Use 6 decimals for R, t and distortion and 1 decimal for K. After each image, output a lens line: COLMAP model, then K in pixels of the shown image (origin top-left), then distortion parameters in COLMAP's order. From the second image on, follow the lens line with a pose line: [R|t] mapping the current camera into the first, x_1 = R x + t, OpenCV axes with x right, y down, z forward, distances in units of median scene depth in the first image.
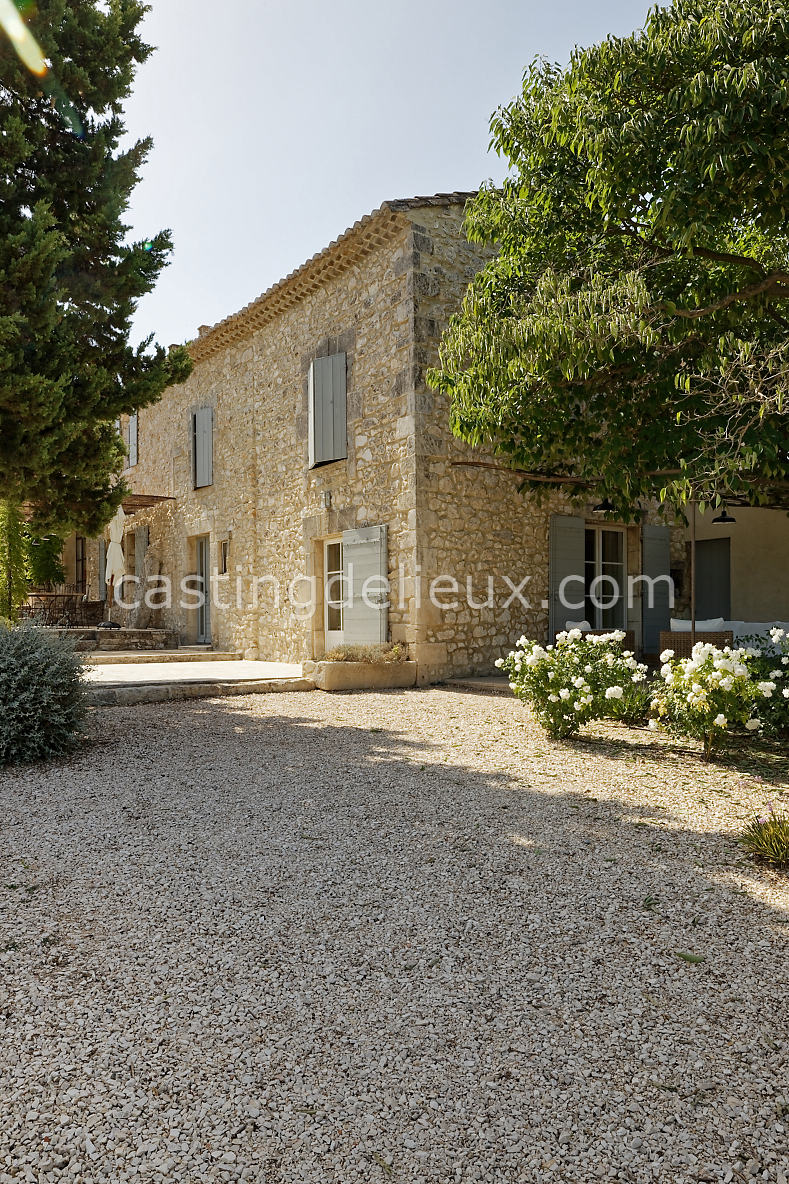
lens RADIAL K [[819.6, 0, 393.8], [0, 819.6, 641.2], [0, 0, 1]] dist [-0.024959, -0.000504]
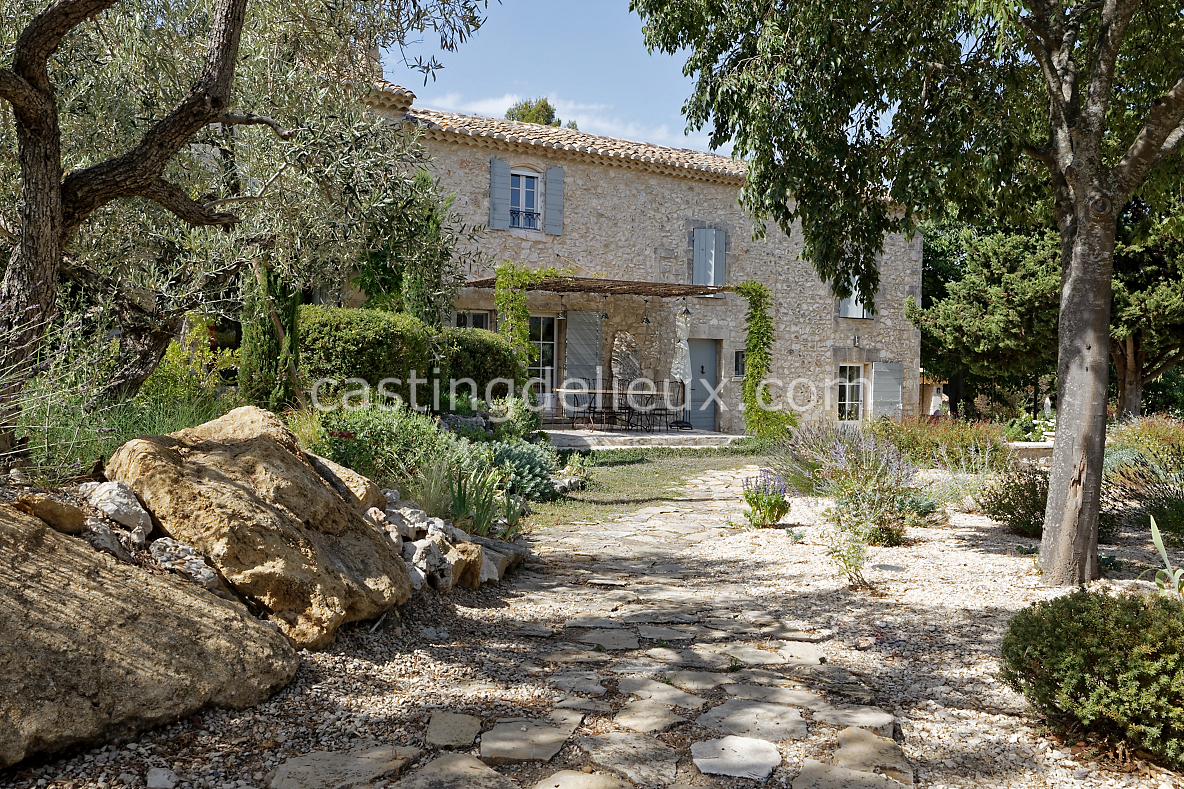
lens RADIAL K [[952.7, 0, 590.9], [0, 952.7, 375.8], [0, 0, 1]] dist [0.003830, -0.001757]
pose [[0.107722, -0.007075, 0.994156, -1.705890], [-0.001457, 0.999972, 0.007274, -0.098445], [-0.994180, -0.002232, 0.107709, 1.120942]]
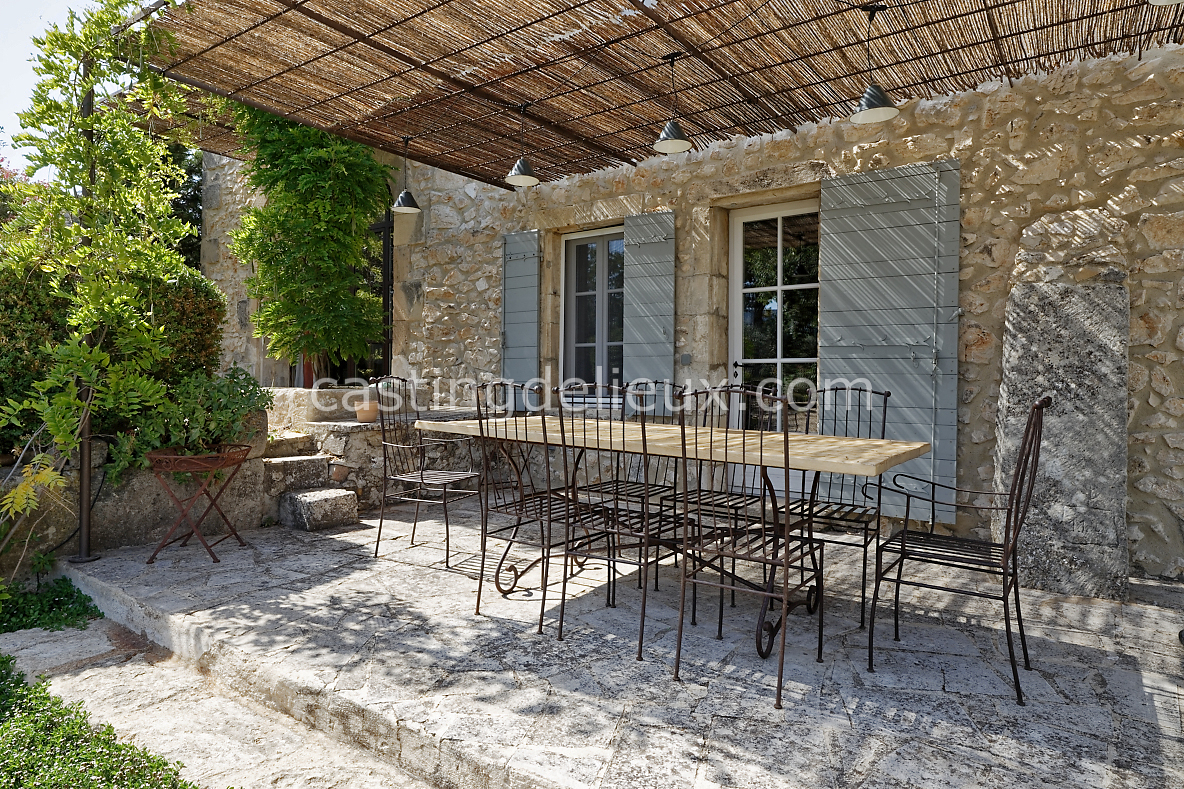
lens RADIAL K [[718.7, 0, 590.6], [0, 718.7, 381.2], [0, 0, 1]] dist [0.003740, 0.000058]
pose [[0.946826, 0.013203, 0.321476, -0.608674], [-0.007060, 0.999770, -0.020264, -0.081439], [-0.321669, 0.016917, 0.946701, 1.026720]]
